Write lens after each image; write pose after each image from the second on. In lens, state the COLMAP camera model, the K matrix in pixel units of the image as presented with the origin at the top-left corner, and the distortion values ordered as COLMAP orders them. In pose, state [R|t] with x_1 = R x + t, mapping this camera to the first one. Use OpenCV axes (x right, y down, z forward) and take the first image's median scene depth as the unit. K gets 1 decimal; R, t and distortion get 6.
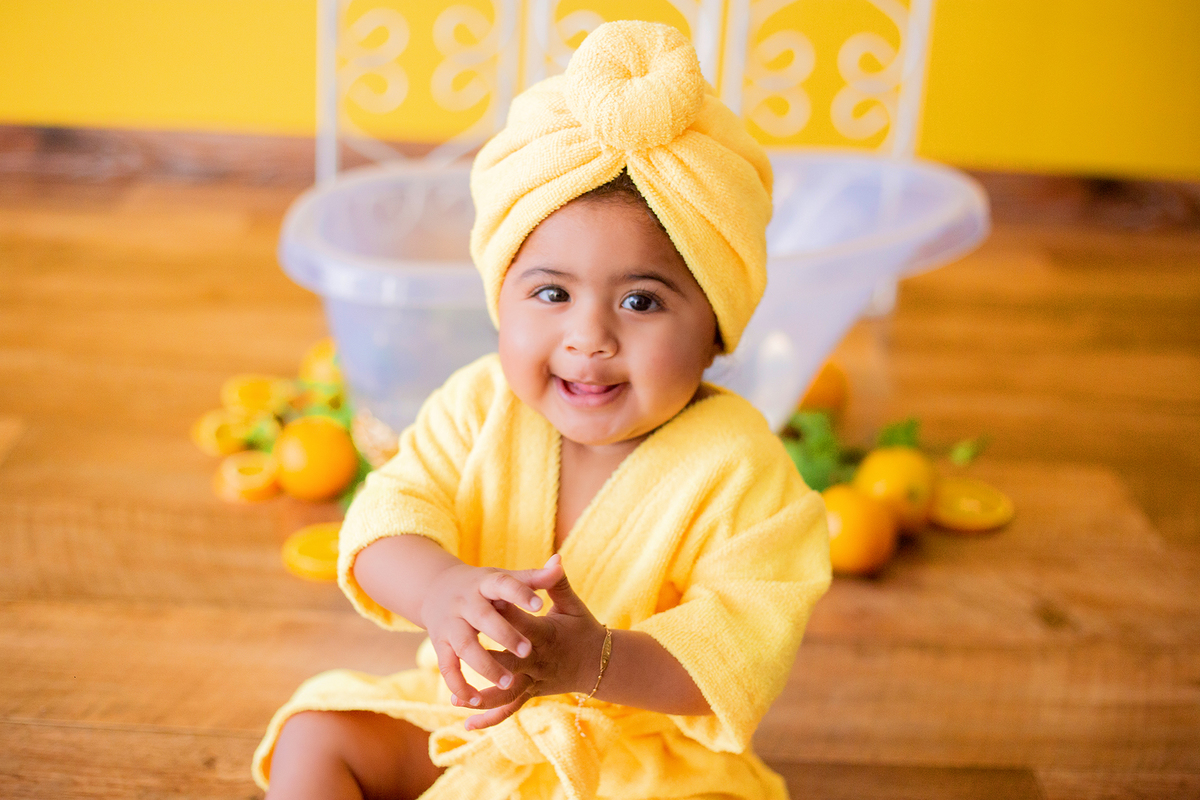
lens RADIAL K [[1823.4, 0, 600.0], [0, 1823.4, 400.0], [0, 0, 1]] dist [-0.065400, -0.286415]
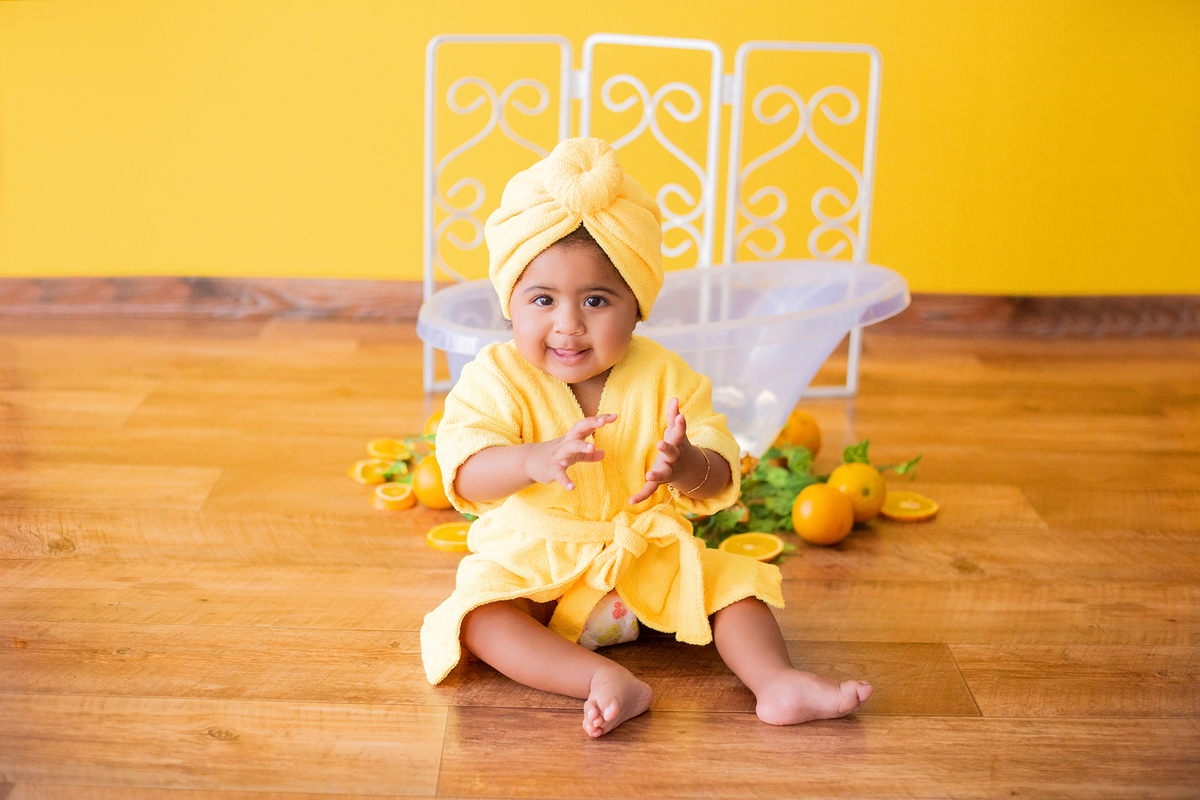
lens RADIAL K [[1823.4, 0, 600.0], [0, 1823.4, 400.0], [0, 0, 1]] dist [-0.065400, -0.286415]
pose [[0.999664, -0.025664, -0.003625, -0.027523], [0.025060, 0.992732, -0.117704, 0.142952], [0.006620, 0.117574, 0.993042, -0.413595]]
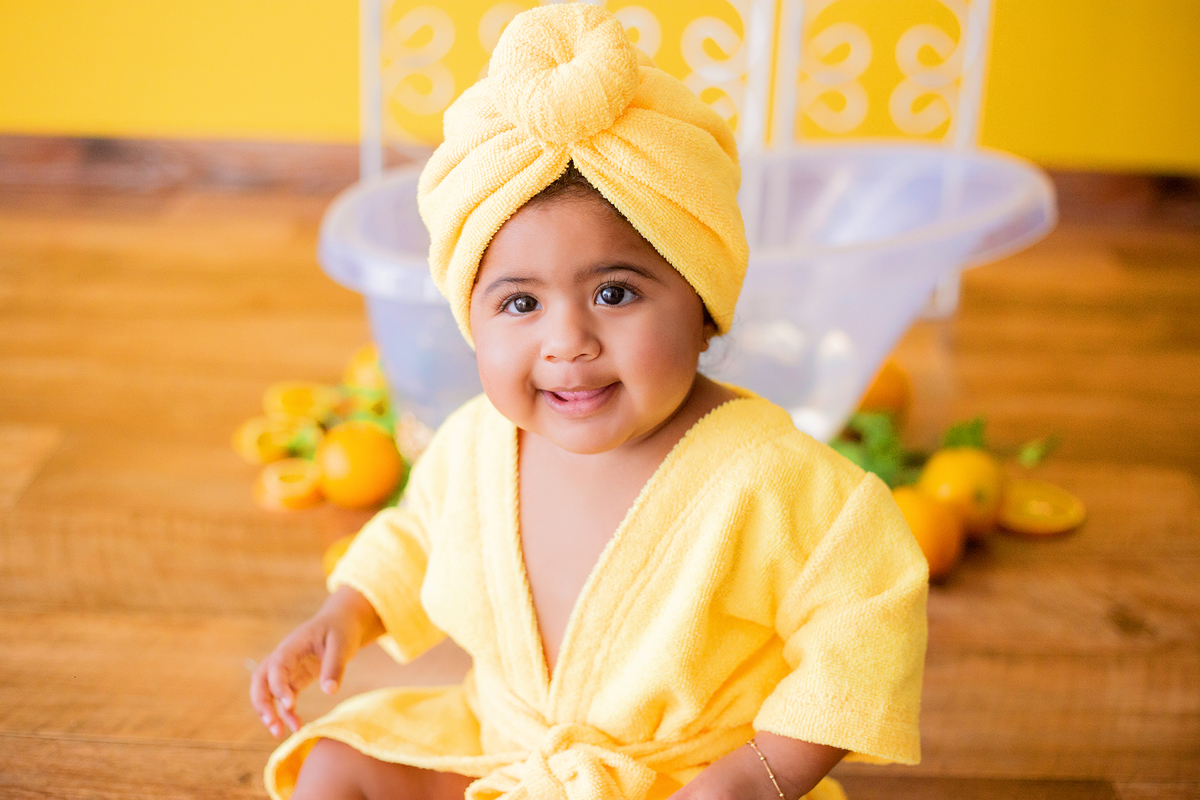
lens RADIAL K [[1823.4, 0, 600.0], [0, 1823.4, 400.0], [0, 0, 1]] dist [-0.065400, -0.286415]
pose [[0.999400, -0.010220, -0.033092, 0.004360], [0.009797, 0.999868, -0.012927, 0.011634], [0.033220, 0.012595, 0.999369, 0.037334]]
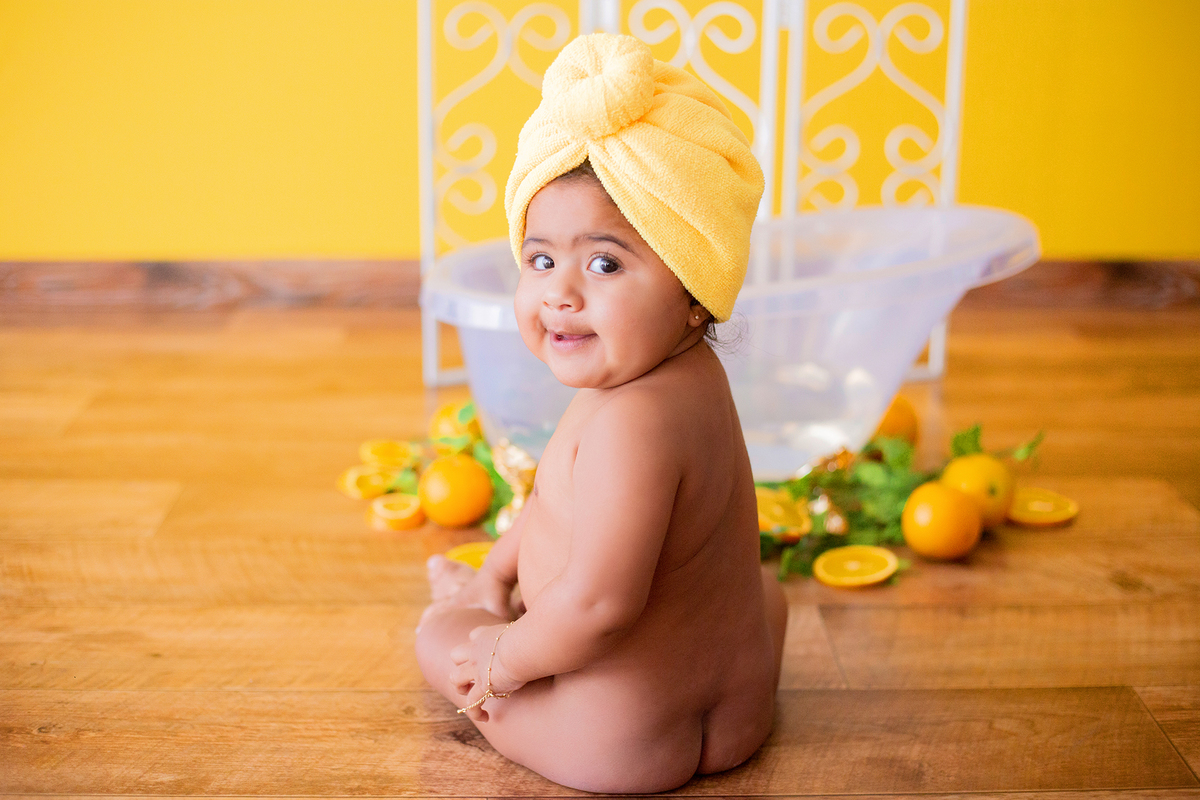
lens RADIAL K [[1823.4, 0, 600.0], [0, 1823.4, 400.0], [0, 0, 1]] dist [-0.065400, -0.286415]
pose [[0.998691, -0.050733, 0.006478, -0.074386], [0.051145, 0.991271, -0.121518, 0.120454], [-0.000257, 0.121691, 0.992568, -0.118604]]
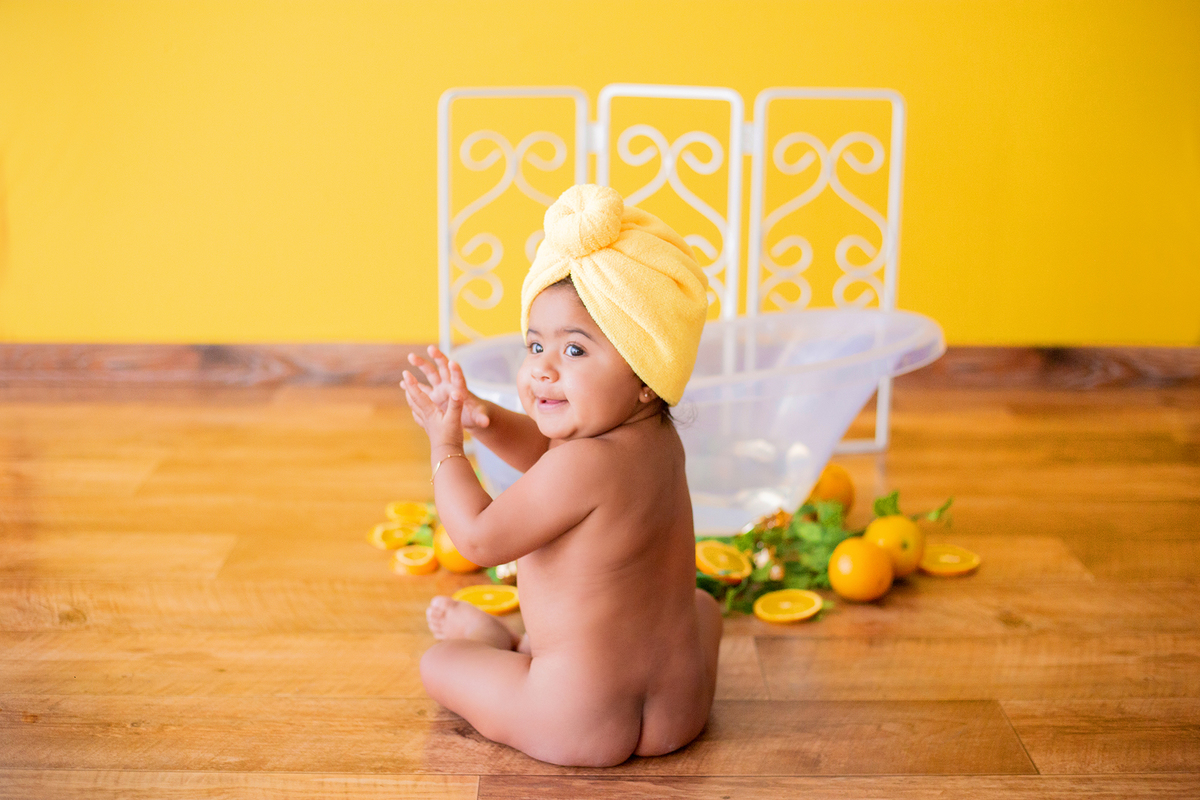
lens RADIAL K [[1823.4, 0, 600.0], [0, 1823.4, 400.0], [0, 0, 1]] dist [-0.065400, -0.286415]
pose [[0.998931, -0.045692, -0.007019, -0.041566], [0.044009, 0.986436, -0.158140, 0.150422], [0.014150, 0.157662, 0.987392, -0.366211]]
